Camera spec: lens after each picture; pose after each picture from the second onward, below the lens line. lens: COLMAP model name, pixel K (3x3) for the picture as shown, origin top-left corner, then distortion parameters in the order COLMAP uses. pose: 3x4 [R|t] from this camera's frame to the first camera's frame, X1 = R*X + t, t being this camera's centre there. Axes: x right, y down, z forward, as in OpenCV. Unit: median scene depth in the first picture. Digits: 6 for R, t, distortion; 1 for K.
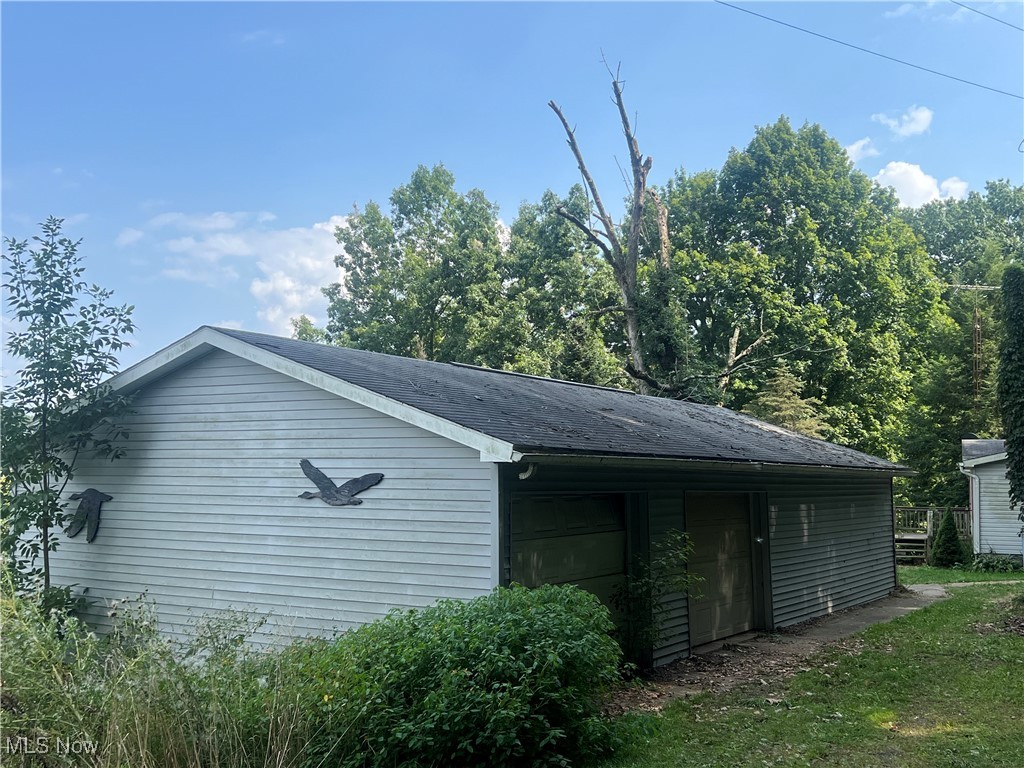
lens RADIAL K [[1119.7, 0, 512.0], [0, 1119.7, 384.0], [0, 0, 1]] dist [0.008788, 0.008651]
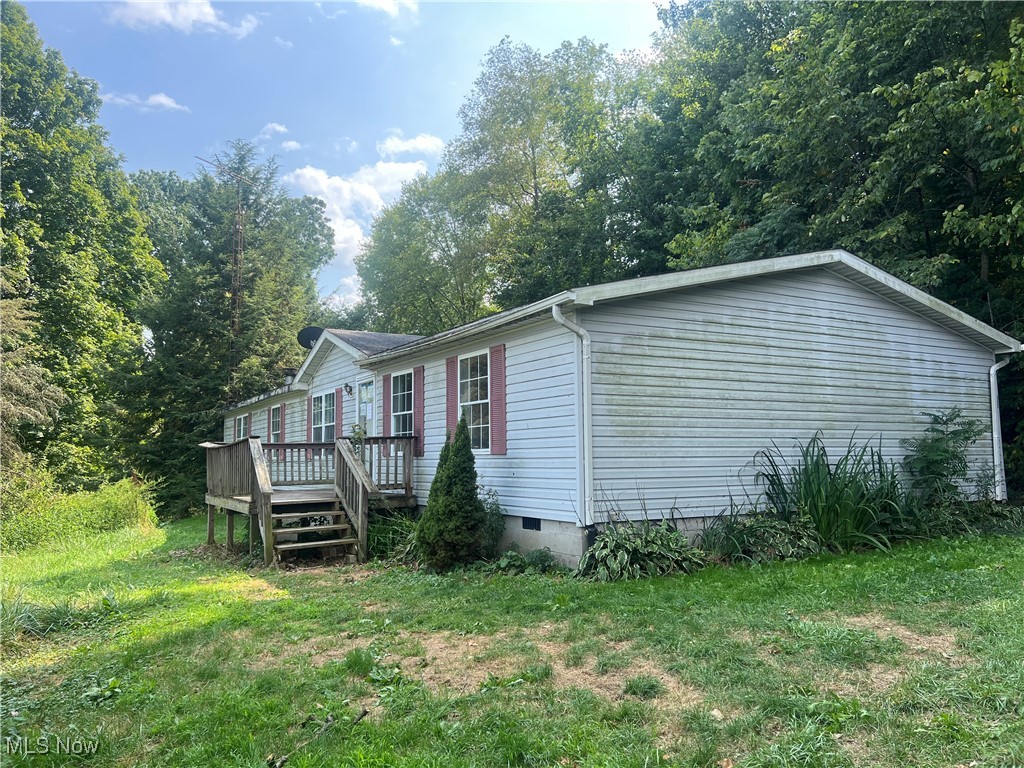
lens RADIAL K [[783.9, 0, 512.0], [0, 783.9, 384.0], [0, 0, 1]] dist [0.106368, -0.149115]
pose [[0.631282, 0.047805, 0.774079, 0.092508], [-0.043325, 0.998714, -0.026346, 0.051390], [-0.774342, -0.016905, 0.632541, 0.405393]]
